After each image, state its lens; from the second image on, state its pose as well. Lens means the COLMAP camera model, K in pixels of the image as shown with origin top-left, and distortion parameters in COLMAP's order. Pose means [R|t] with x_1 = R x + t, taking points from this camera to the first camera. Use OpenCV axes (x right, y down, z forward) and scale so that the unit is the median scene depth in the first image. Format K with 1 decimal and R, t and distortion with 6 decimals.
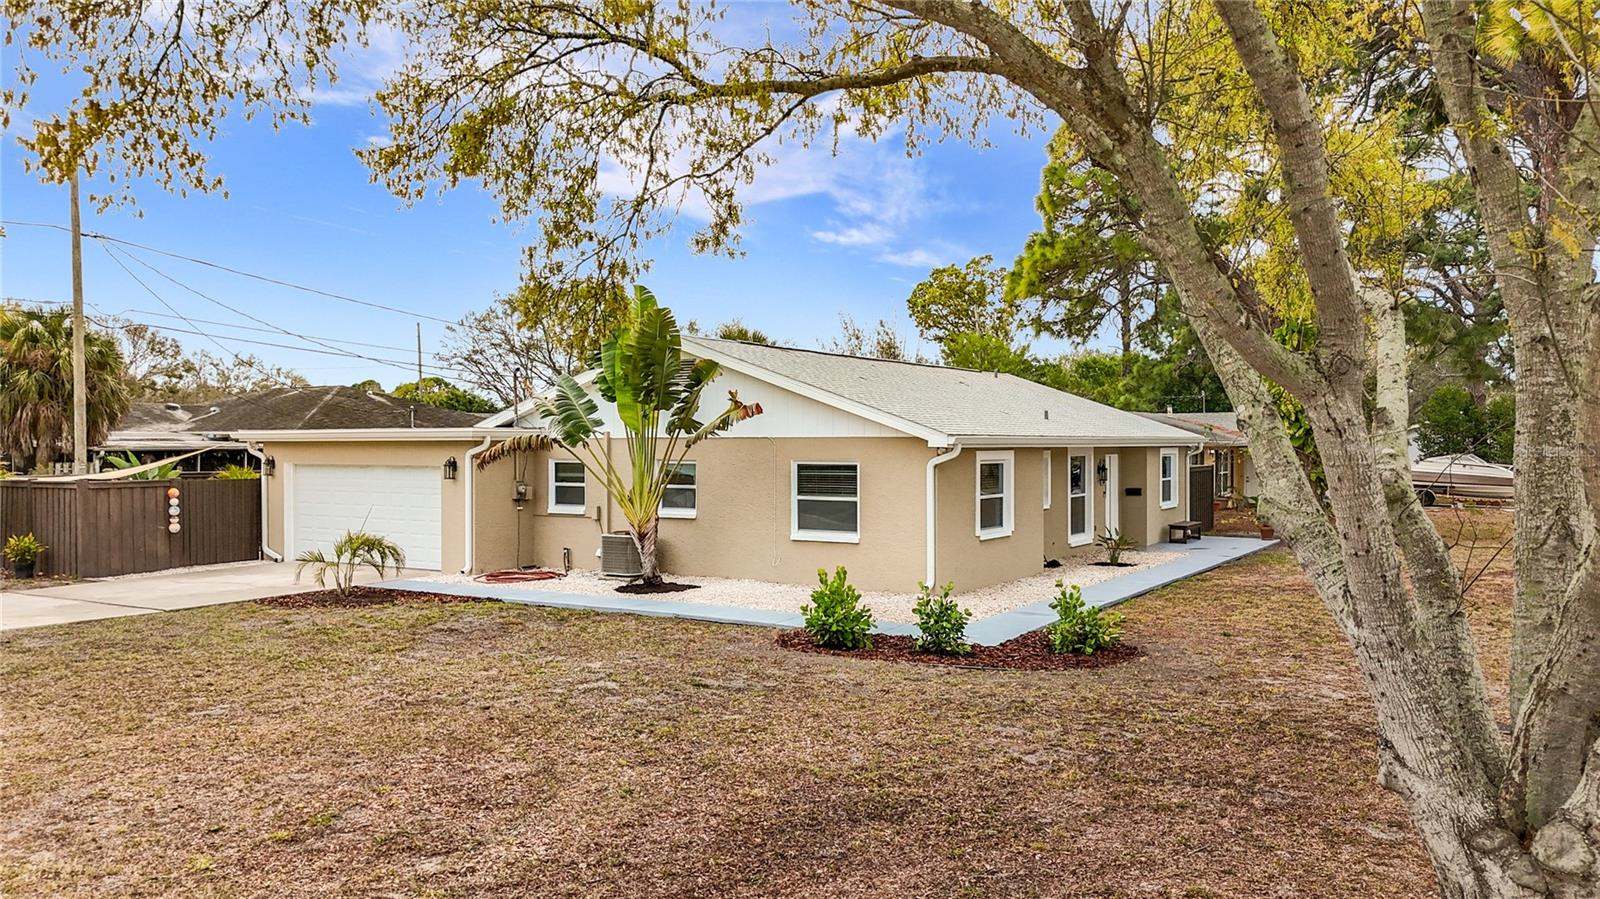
lens RADIAL K [[1209.0, 0, 791.9], [0, 1209.0, 445.0], [0, 0, 1]] dist [0.053435, -0.004594]
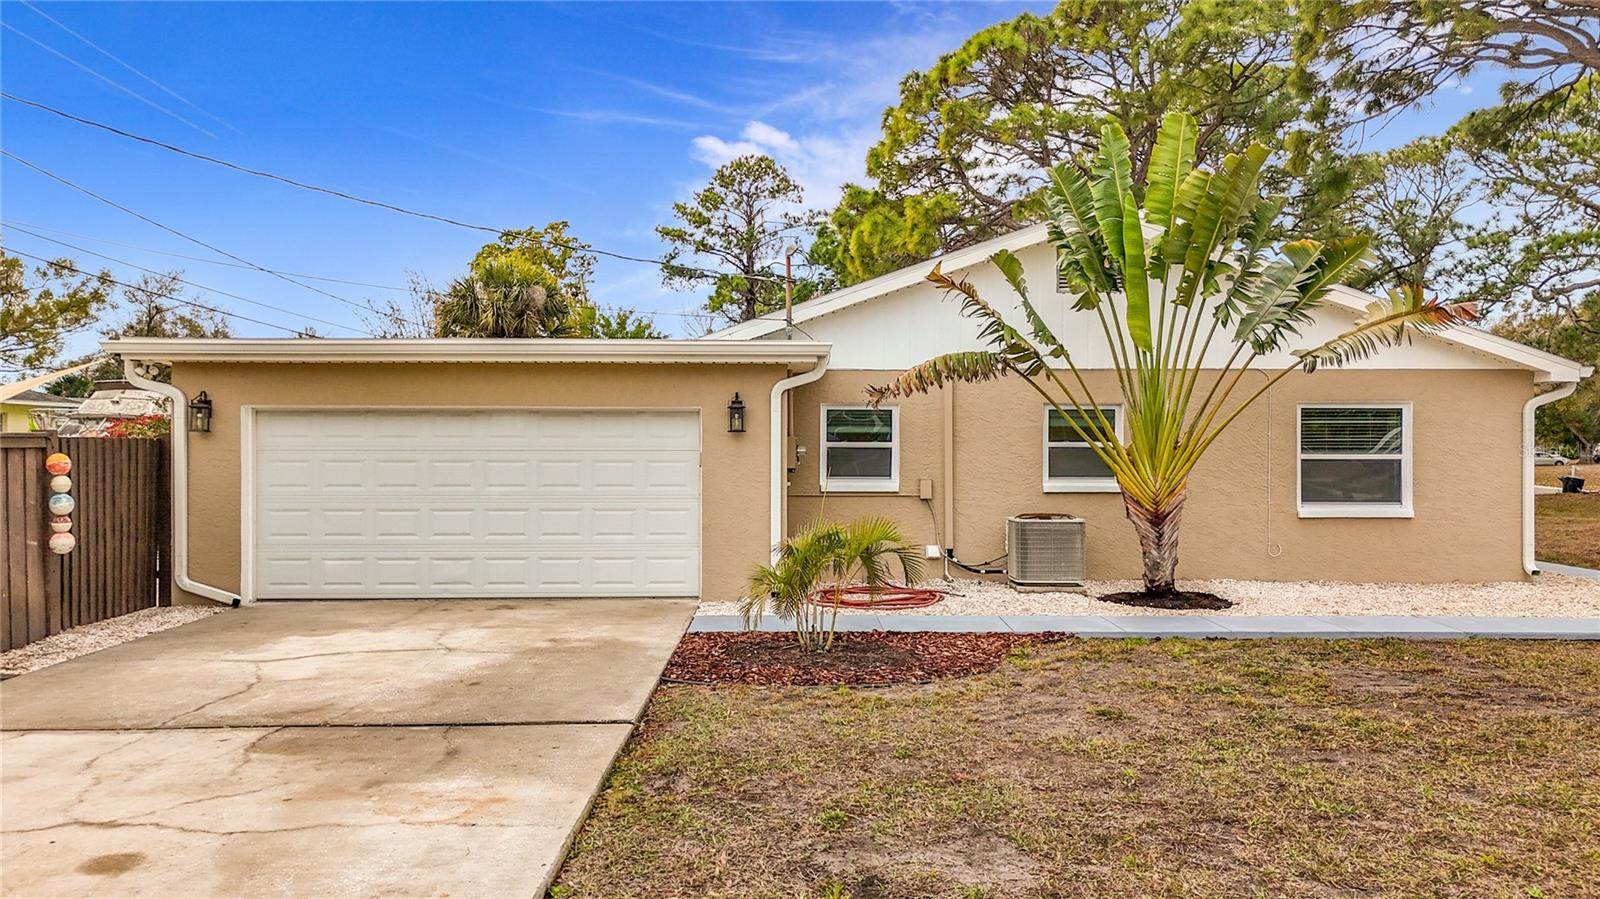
lens RADIAL K [[1193.5, 0, 795.1], [0, 1193.5, 453.0], [0, 0, 1]] dist [0.031881, -0.004656]
pose [[0.838295, -0.000387, 0.545217, -0.541182], [-0.001080, 0.999997, 0.002369, 0.035401], [-0.545217, -0.002575, 0.838291, 0.512311]]
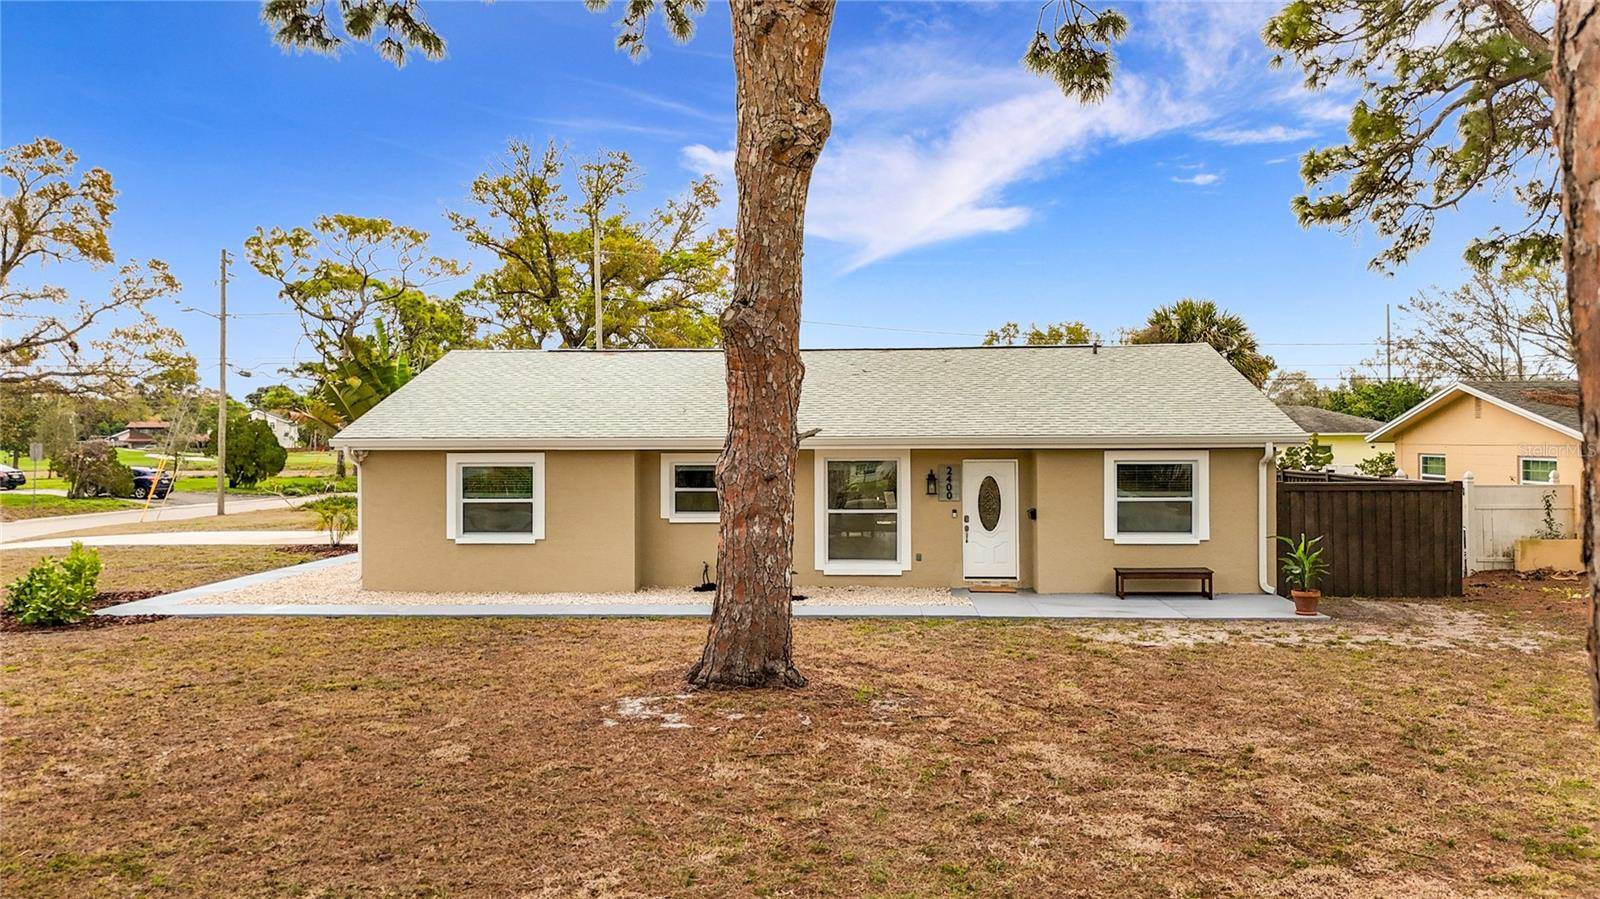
lens RADIAL K [[1199.5, 0, 790.5], [0, 1199.5, 451.6], [0, 0, 1]] dist [0.039169, -0.010593]
pose [[0.481772, 0.006864, -0.876270, 1.009504], [0.001446, 0.999962, 0.008628, -0.004230], [0.876295, -0.005424, 0.481744, 0.668193]]
